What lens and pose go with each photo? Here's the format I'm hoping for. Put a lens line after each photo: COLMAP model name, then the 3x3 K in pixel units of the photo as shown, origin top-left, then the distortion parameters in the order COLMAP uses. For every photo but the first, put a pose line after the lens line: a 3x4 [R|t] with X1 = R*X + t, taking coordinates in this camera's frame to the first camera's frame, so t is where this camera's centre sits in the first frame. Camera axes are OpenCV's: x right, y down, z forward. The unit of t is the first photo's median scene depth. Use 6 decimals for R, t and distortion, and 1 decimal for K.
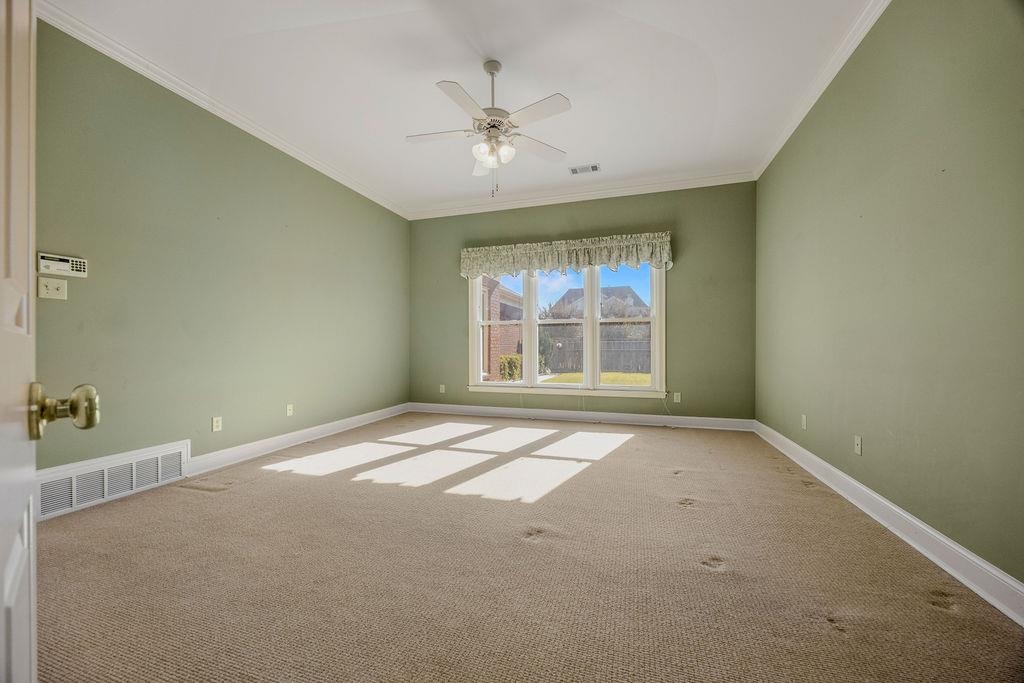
lens RADIAL K [[391.6, 0, 509.3], [0, 391.6, 340.6], [0, 0, 1]] dist [-0.001888, -0.000137]
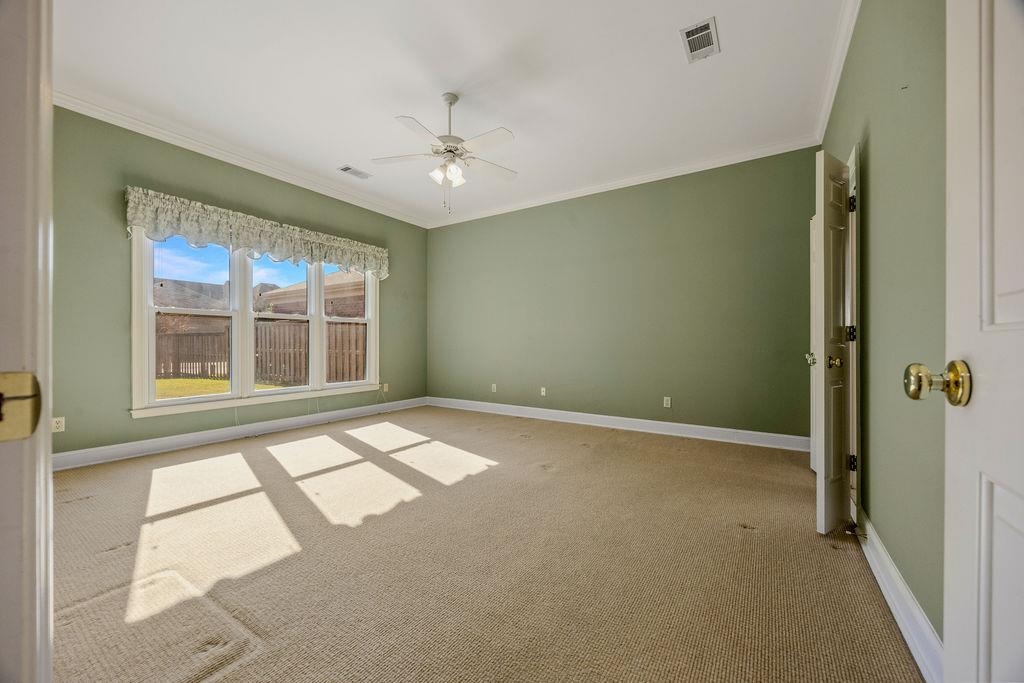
lens RADIAL K [[391.6, 0, 509.3], [0, 391.6, 340.6], [0, 0, 1]] dist [-0.001888, -0.000137]
pose [[0.270981, 0.007472, 0.962556, -0.851821], [-0.015161, 0.999879, -0.003494, -0.001340], [-0.962465, -0.013647, 0.271062, 0.420099]]
